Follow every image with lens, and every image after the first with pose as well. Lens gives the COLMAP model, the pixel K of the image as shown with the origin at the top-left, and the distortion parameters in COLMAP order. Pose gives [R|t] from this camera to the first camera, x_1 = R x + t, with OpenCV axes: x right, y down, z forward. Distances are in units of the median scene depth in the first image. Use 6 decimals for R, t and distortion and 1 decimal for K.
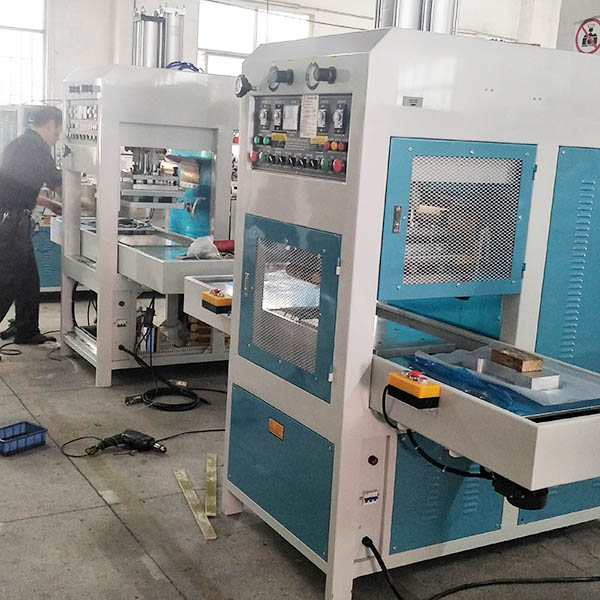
lens RADIAL K [[860.1, 0, 279.9], [0, 860.1, 293.6], [0, 0, 1]] dist [0.241859, -0.847301]
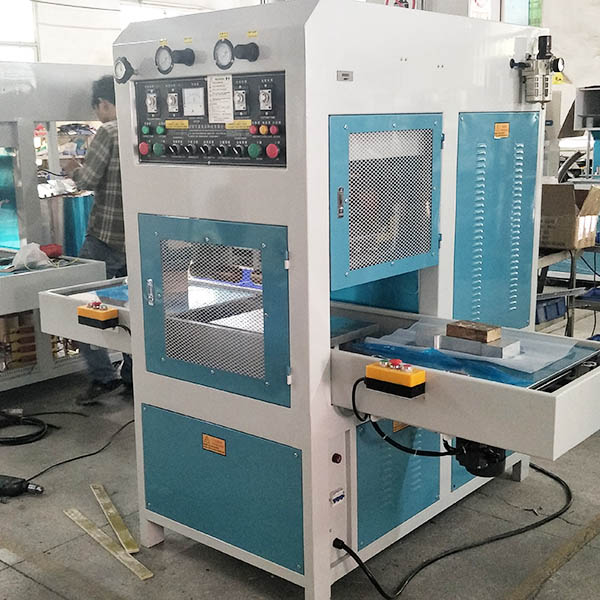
lens RADIAL K [[864.1, 0, 300.0], [0, 864.1, 300.0], [0, 0, 1]] dist [0.224188, -0.703399]
pose [[0.943895, -0.138671, 0.299722, -0.189996], [0.130146, 0.990316, 0.048324, -0.030364], [-0.303520, -0.006605, 0.952802, 0.106451]]
